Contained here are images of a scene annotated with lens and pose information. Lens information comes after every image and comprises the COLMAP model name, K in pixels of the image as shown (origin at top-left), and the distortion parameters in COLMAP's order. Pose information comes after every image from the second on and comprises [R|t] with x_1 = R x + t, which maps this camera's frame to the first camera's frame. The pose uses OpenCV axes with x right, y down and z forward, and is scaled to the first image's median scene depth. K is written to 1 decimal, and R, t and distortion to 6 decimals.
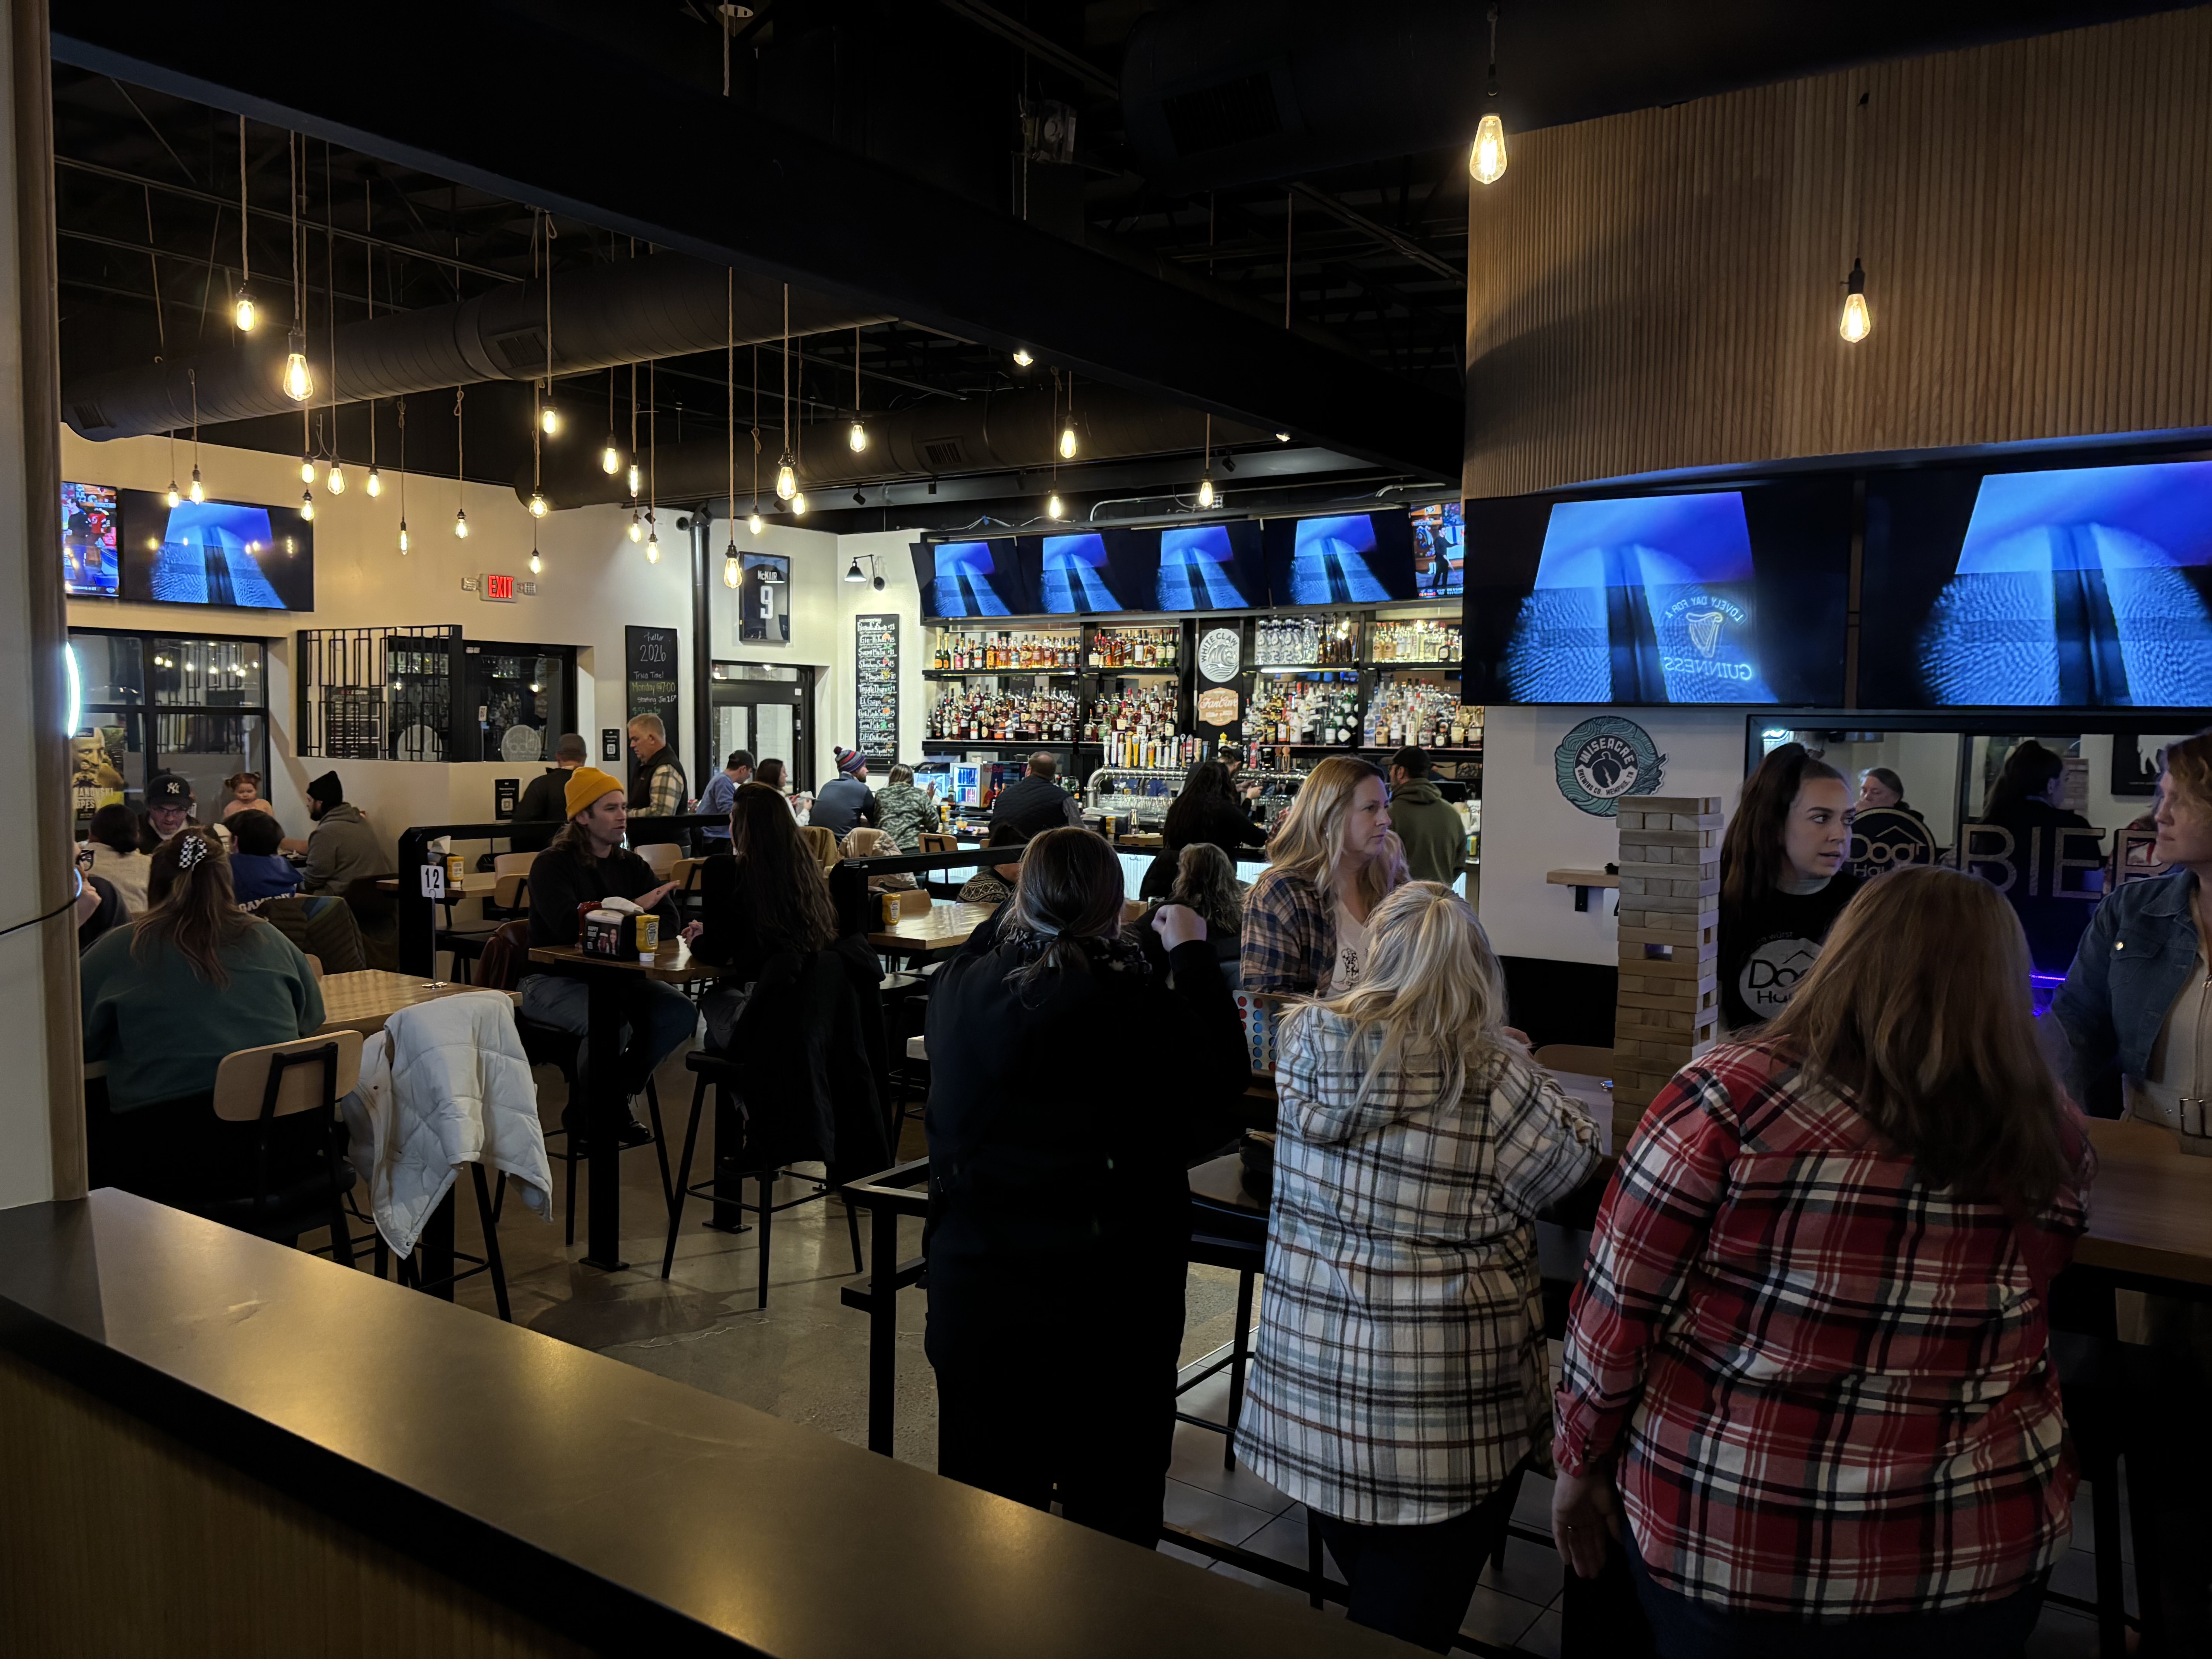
lens RADIAL K [[1661.6, 0, 1102.4], [0, 1661.6, 825.3], [0, 0, 1]] dist [-0.014222, -0.010032]
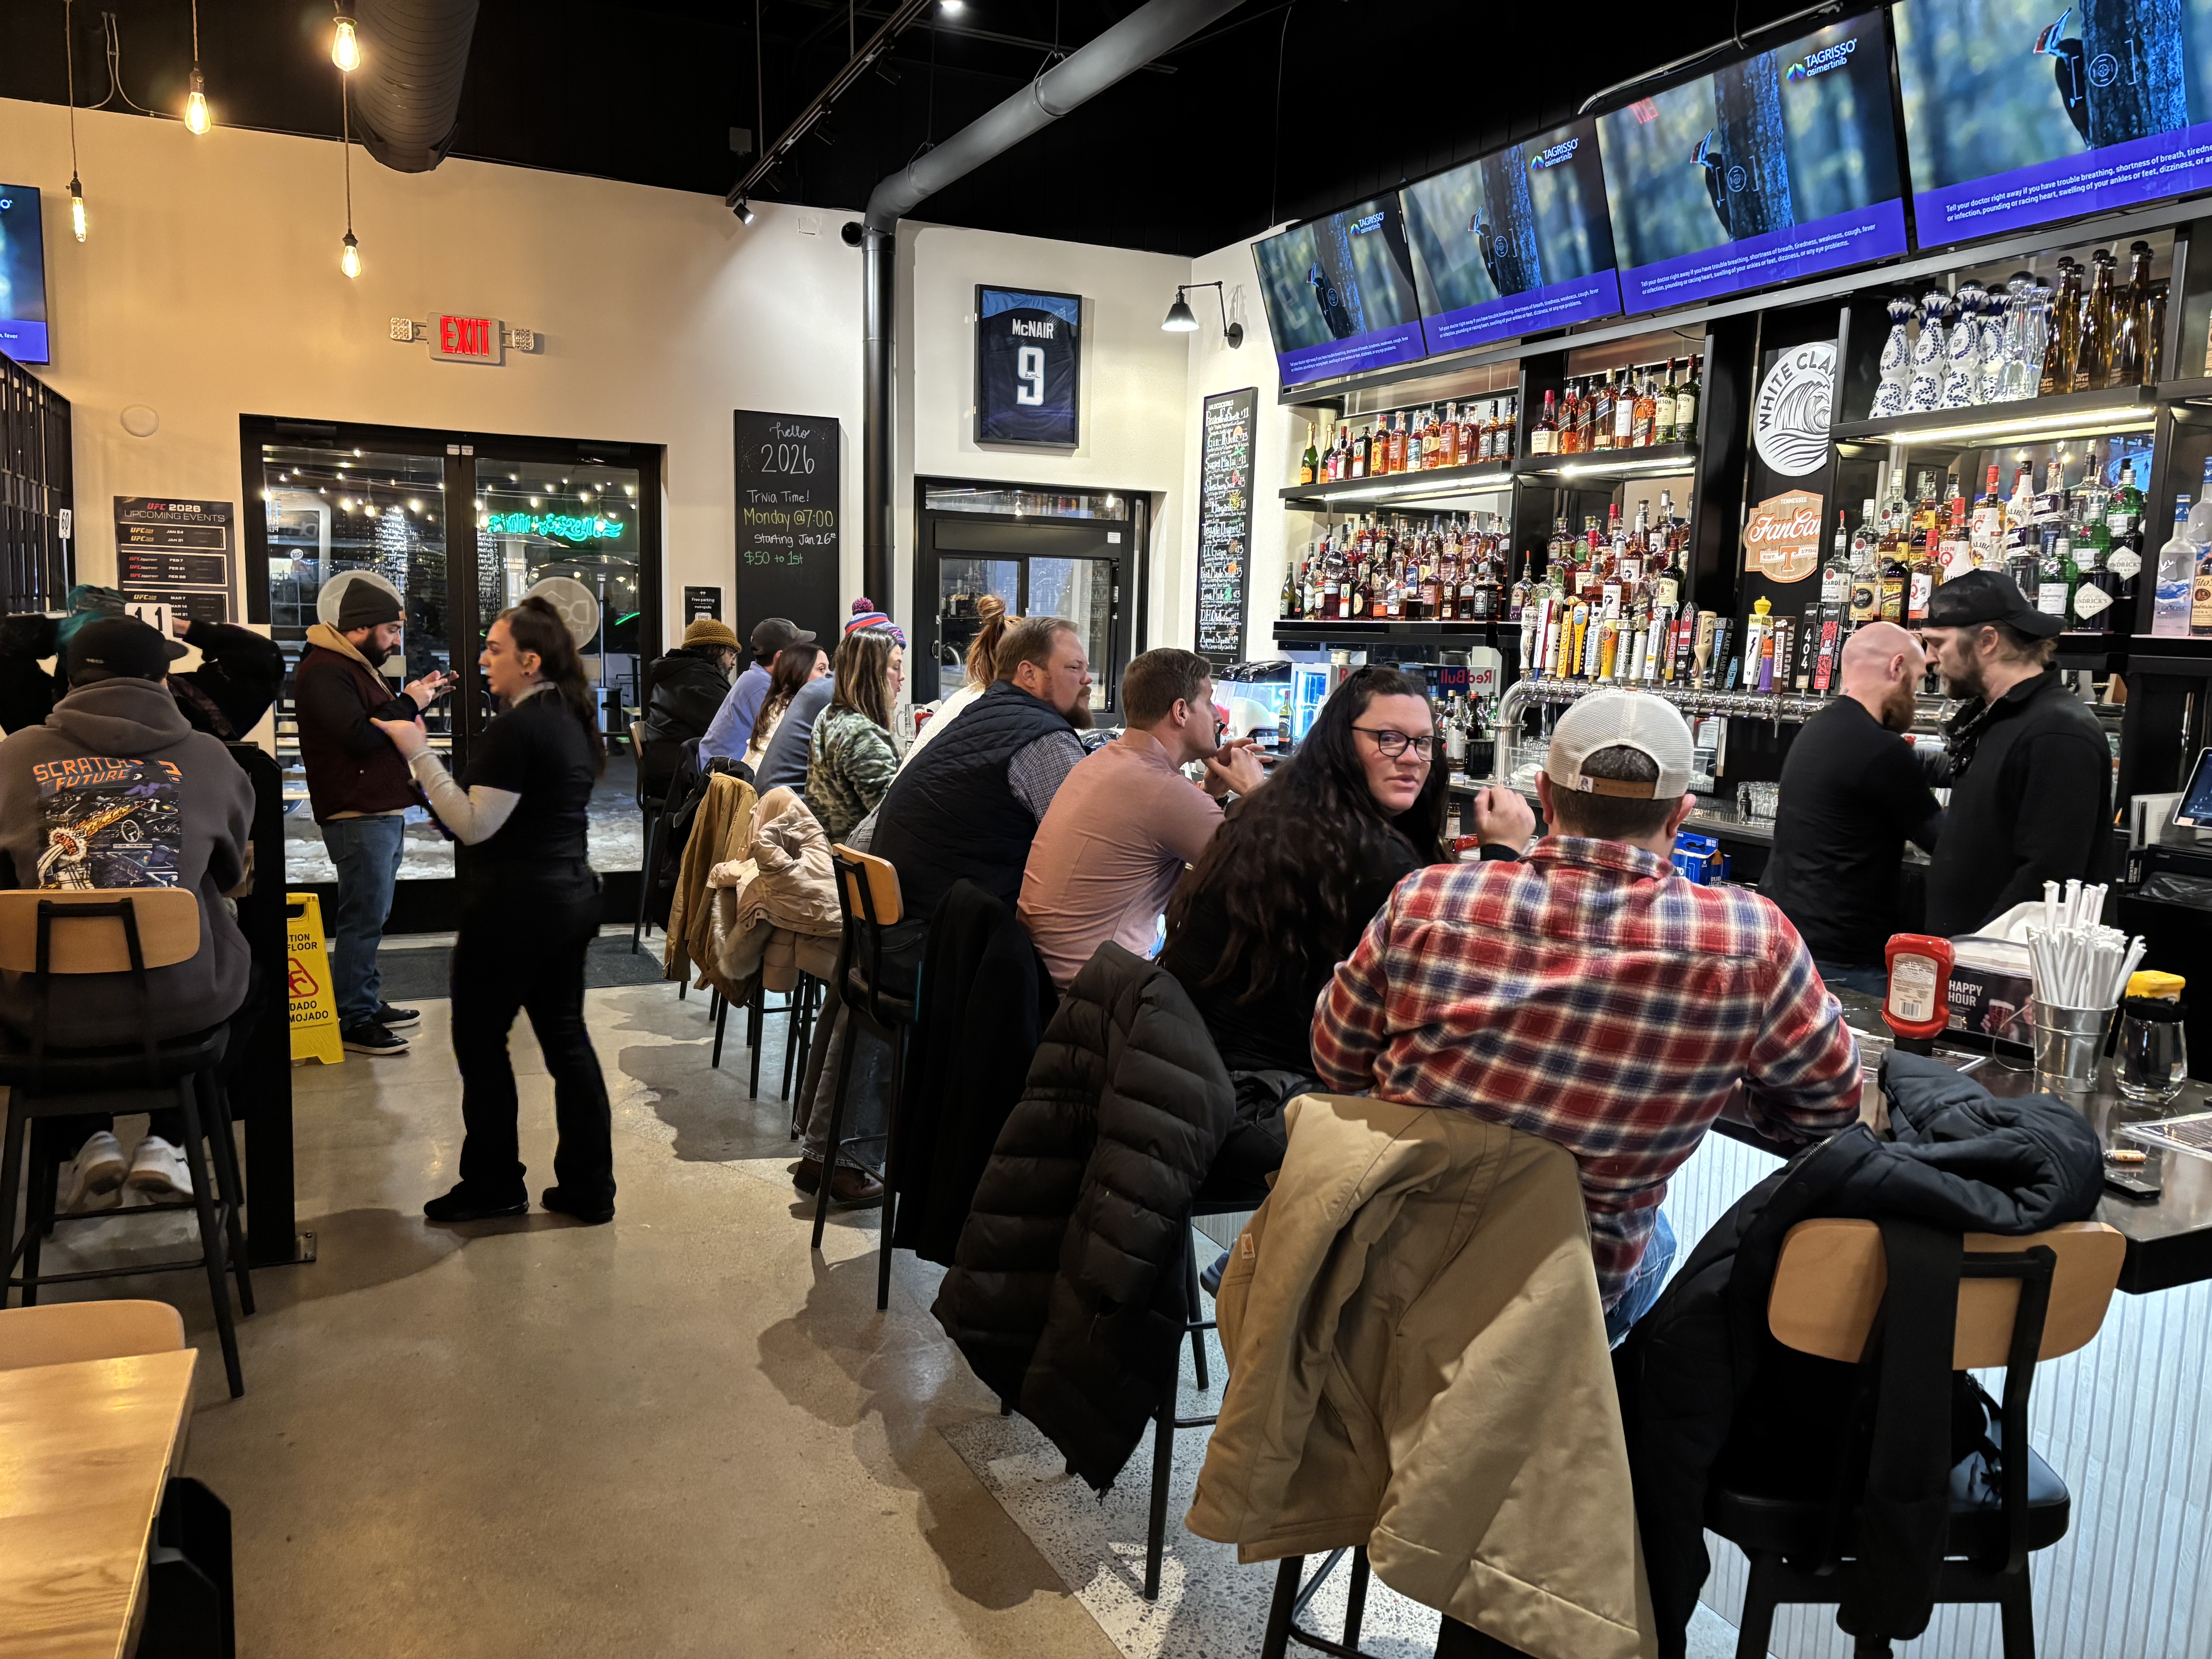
lens RADIAL K [[1661.6, 0, 1111.8], [0, 1661.6, 848.6], [0, 0, 1]] dist [-0.014222, -0.010032]
pose [[0.850162, 0.084247, -0.519738, 0.140113], [-0.053615, 0.995837, 0.073720, -0.015102], [0.523785, -0.034809, 0.851139, 0.536286]]
